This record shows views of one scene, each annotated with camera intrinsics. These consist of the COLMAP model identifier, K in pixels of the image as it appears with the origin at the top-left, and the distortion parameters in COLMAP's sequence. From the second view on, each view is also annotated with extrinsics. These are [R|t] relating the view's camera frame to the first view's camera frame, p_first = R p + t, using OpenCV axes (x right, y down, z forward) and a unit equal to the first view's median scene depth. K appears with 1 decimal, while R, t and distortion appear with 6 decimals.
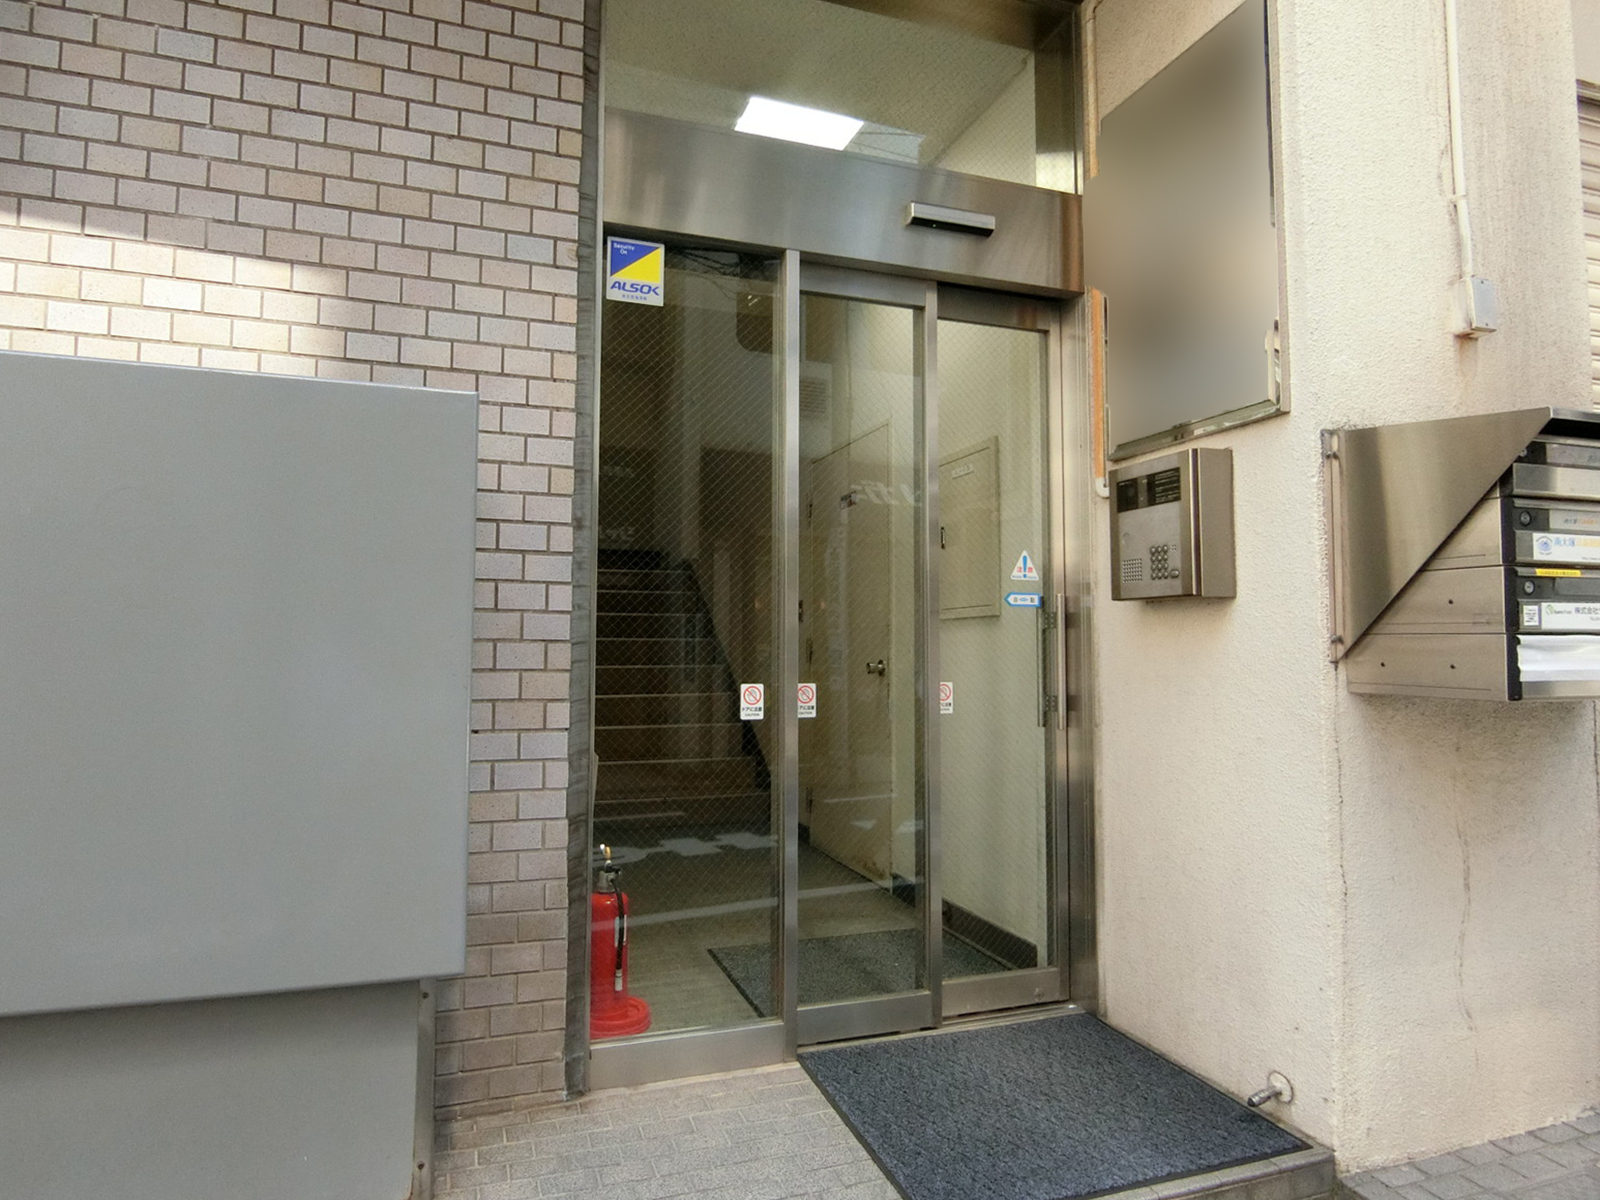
lens RADIAL K [[958.2, 0, 800.0], [0, 958.2, 600.0], [0, 0, 1]] dist [-0.001317, -0.000526]
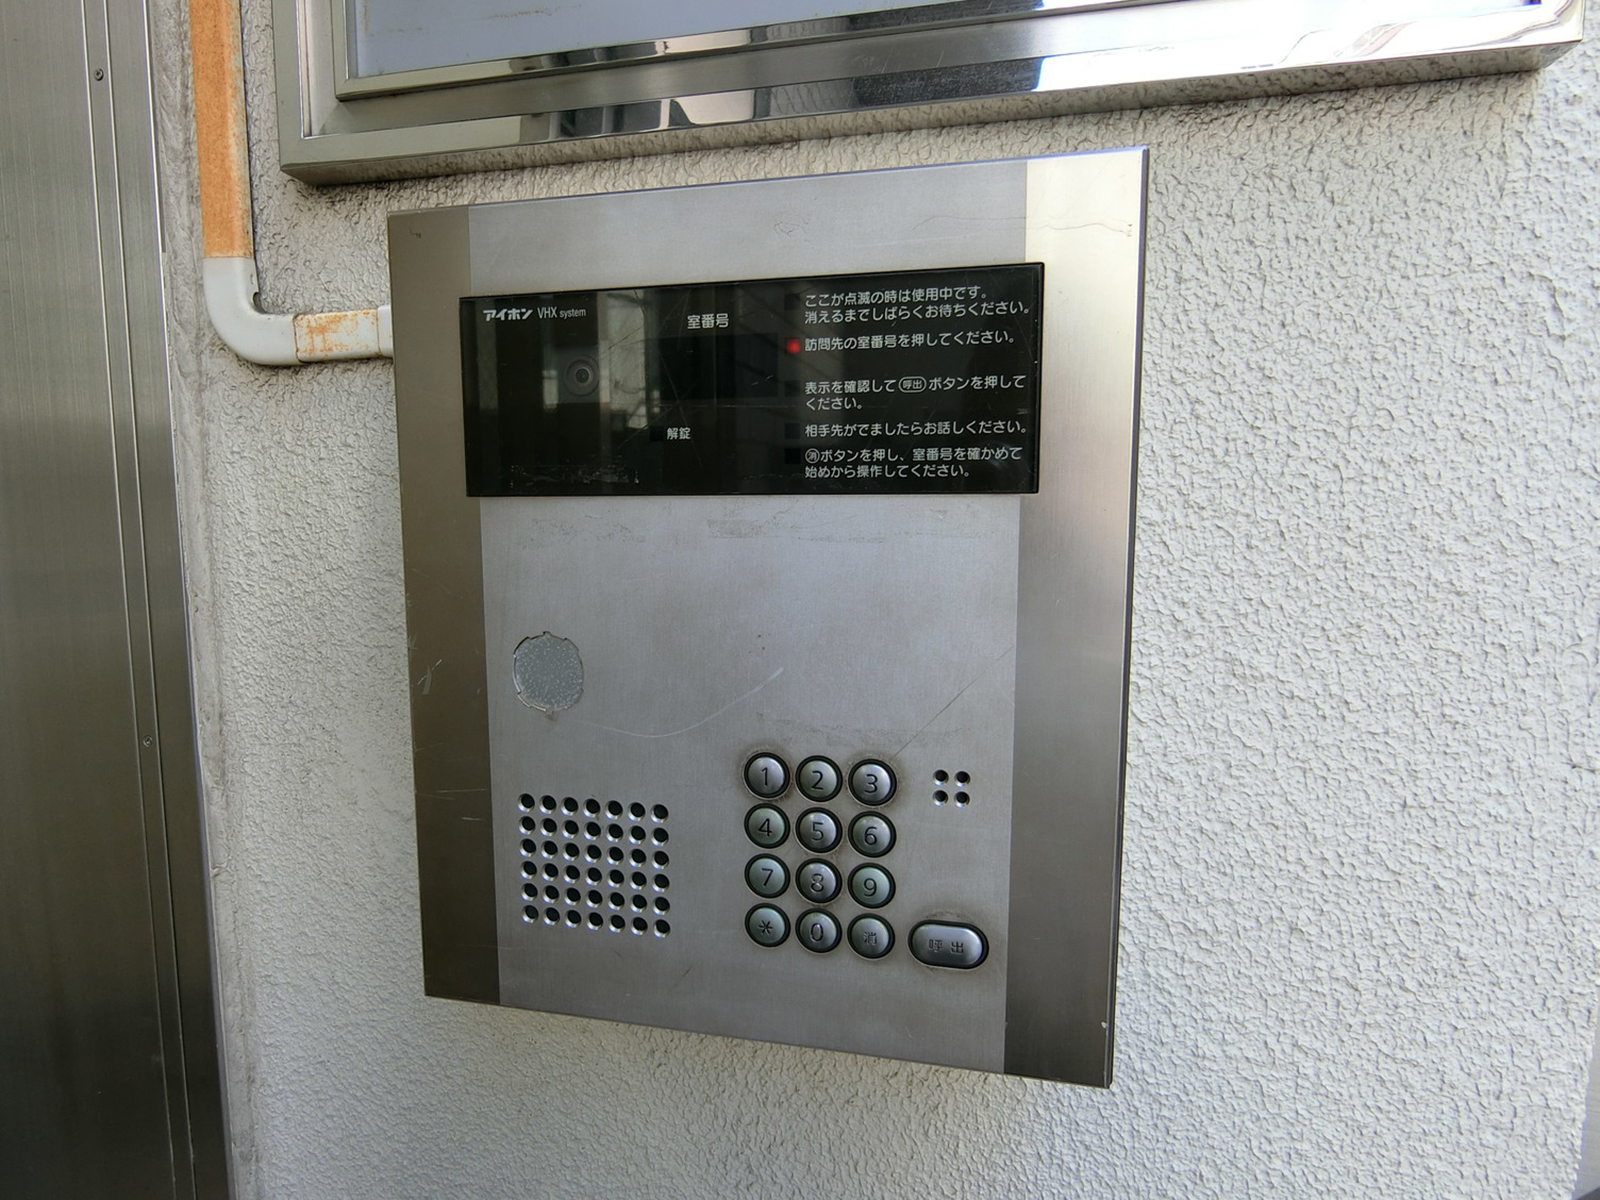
lens RADIAL K [[958.2, 0, 800.0], [0, 958.2, 600.0], [0, 0, 1]] dist [-0.001317, -0.000526]
pose [[0.541768, -0.094952, 0.835148, 0.230441], [-0.039065, 0.989681, 0.137863, -0.099422], [-0.839620, -0.107314, 0.532468, 0.878389]]
